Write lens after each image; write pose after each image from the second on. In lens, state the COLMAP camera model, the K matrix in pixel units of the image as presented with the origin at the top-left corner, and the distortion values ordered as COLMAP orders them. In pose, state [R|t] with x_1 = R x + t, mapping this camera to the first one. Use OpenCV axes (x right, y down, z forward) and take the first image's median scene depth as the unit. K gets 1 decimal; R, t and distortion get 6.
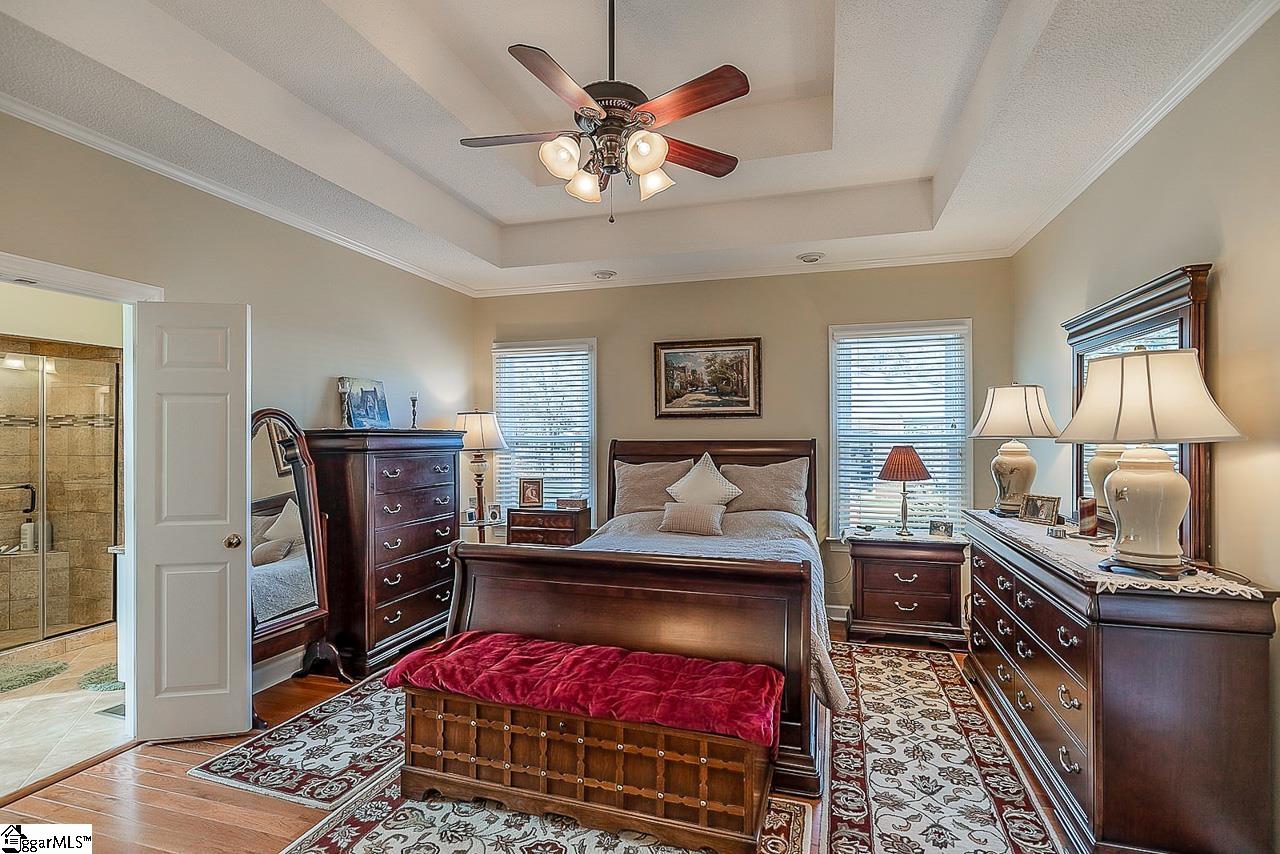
lens RADIAL K [[591.1, 0, 643.4], [0, 591.1, 435.9], [0, 0, 1]] dist [-0.014858, -0.000122]
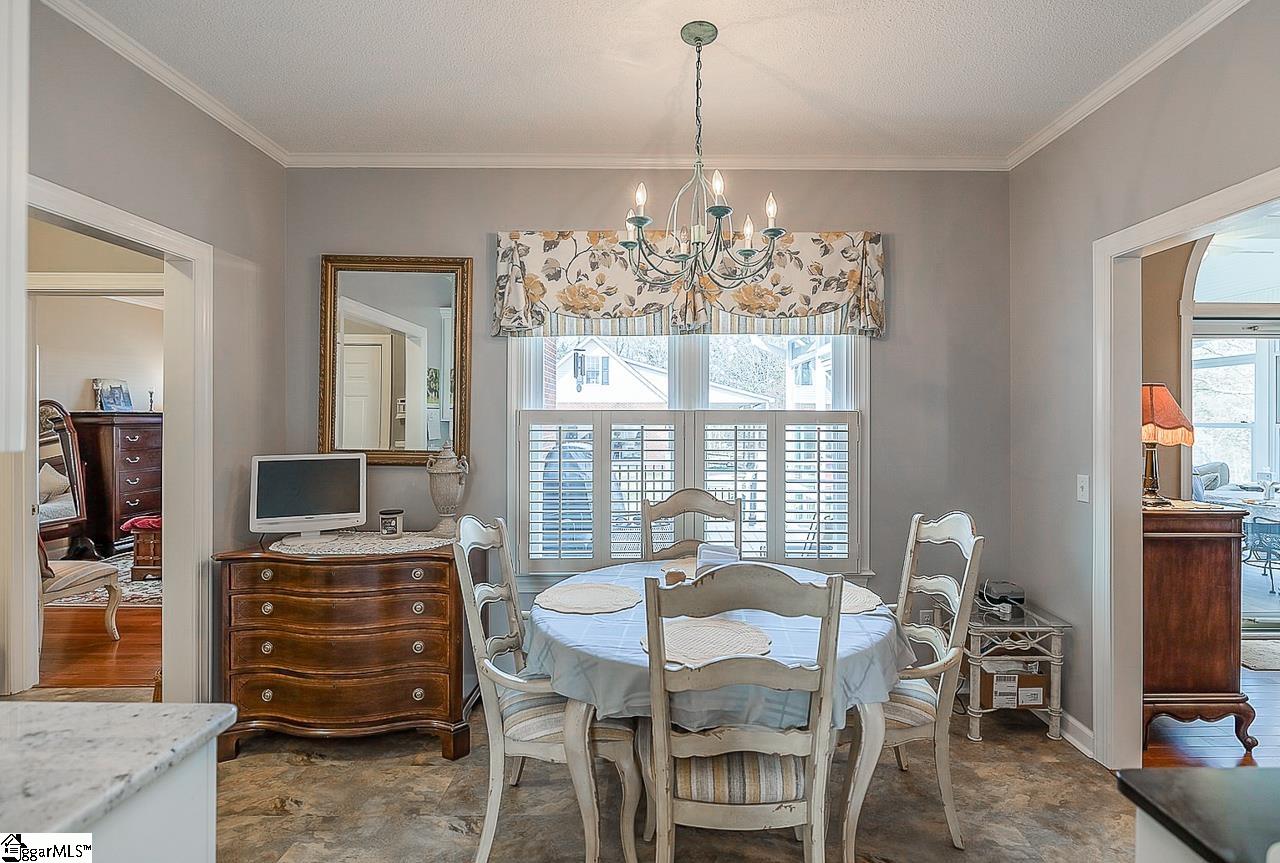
lens RADIAL K [[591.1, 0, 645.7], [0, 591.1, 421.6], [0, 0, 1]] dist [-0.014858, -0.000122]
pose [[0.956785, 0.004015, 0.290767, 0.484475], [-0.005302, 0.999979, 0.003636, 0.001883], [-0.290747, -0.005020, 0.956787, -1.007559]]
